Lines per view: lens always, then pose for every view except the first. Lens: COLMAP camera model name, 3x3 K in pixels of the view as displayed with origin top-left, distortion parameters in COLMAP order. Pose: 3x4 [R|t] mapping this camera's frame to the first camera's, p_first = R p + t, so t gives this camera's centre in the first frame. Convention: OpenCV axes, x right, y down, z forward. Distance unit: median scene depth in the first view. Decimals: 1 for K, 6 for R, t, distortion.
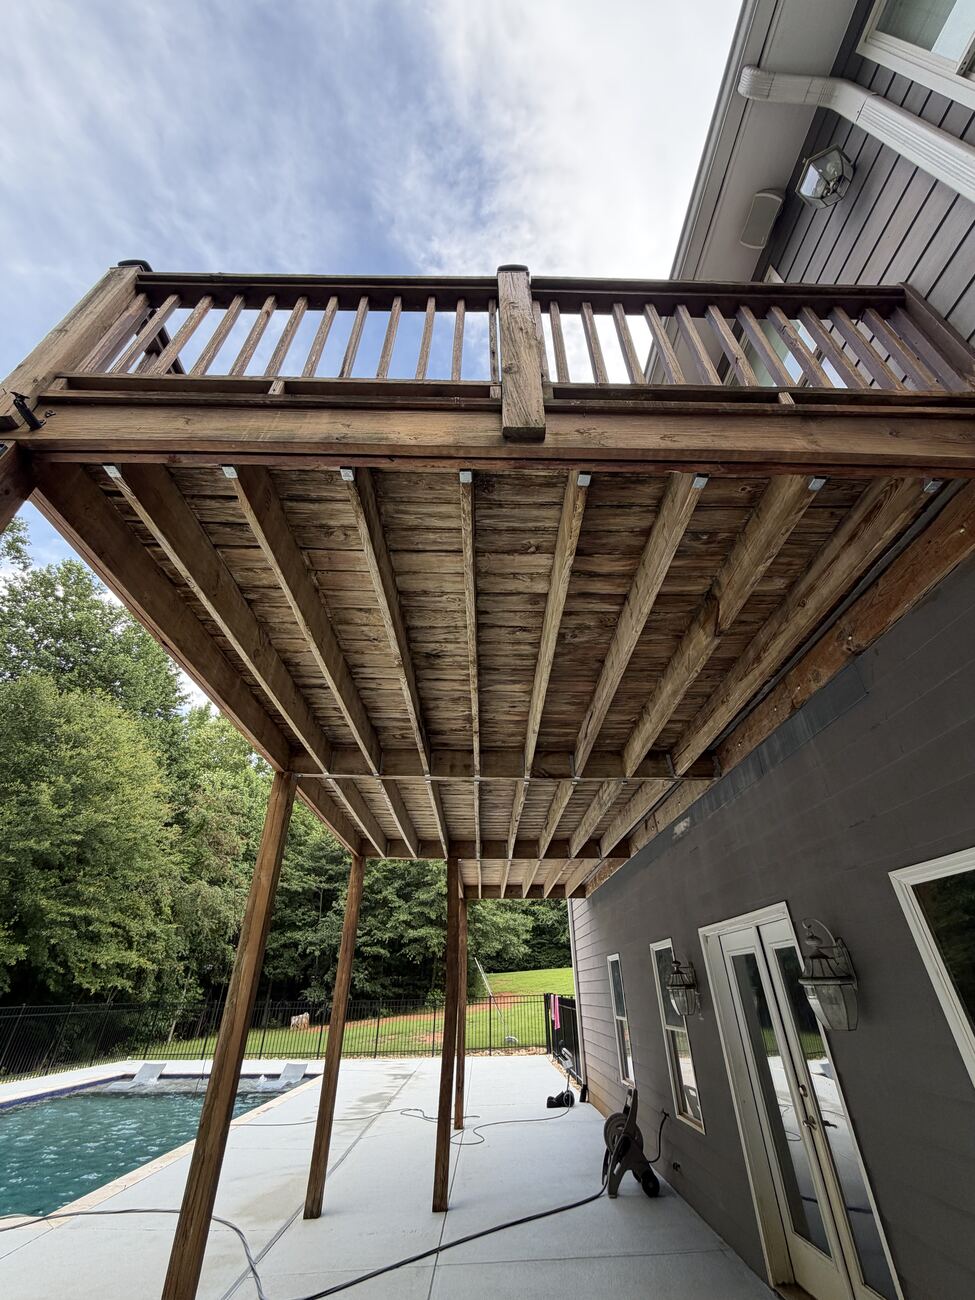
lens RADIAL K [[515.0, 0, 487.5], [0, 515.0, 650.0], [0, 0, 1]] dist [0.002100, 0.000305]
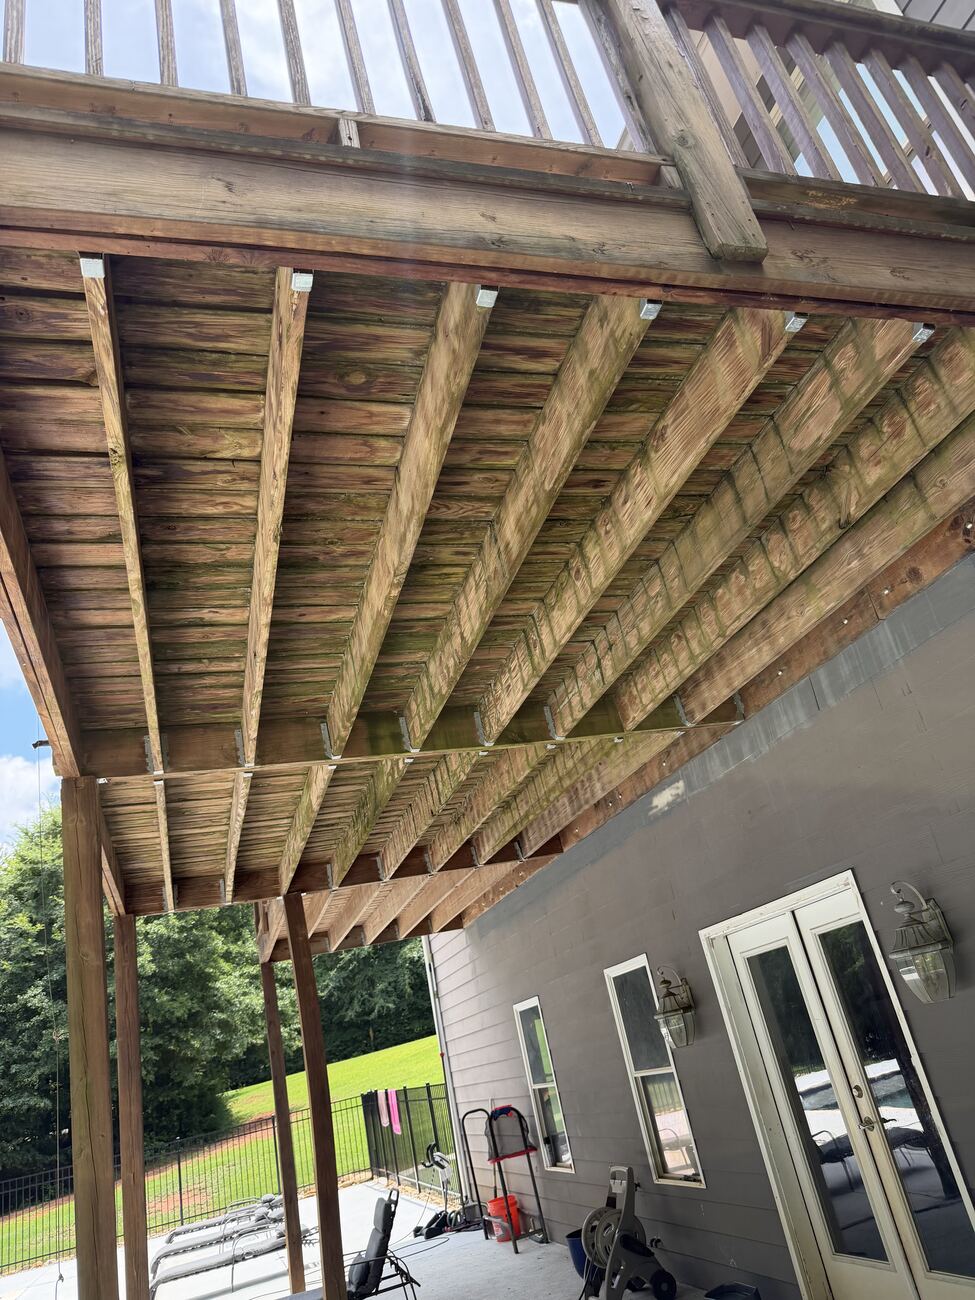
lens RADIAL K [[899.8, 0, 487.5], [0, 899.8, 650.0], [0, 0, 1]] dist [0.000632, -0.002141]
pose [[0.948324, -0.061520, 0.311284, -0.276004], [0.021191, 0.991114, 0.131319, -0.021532], [-0.316597, -0.117937, 0.941200, -0.047182]]
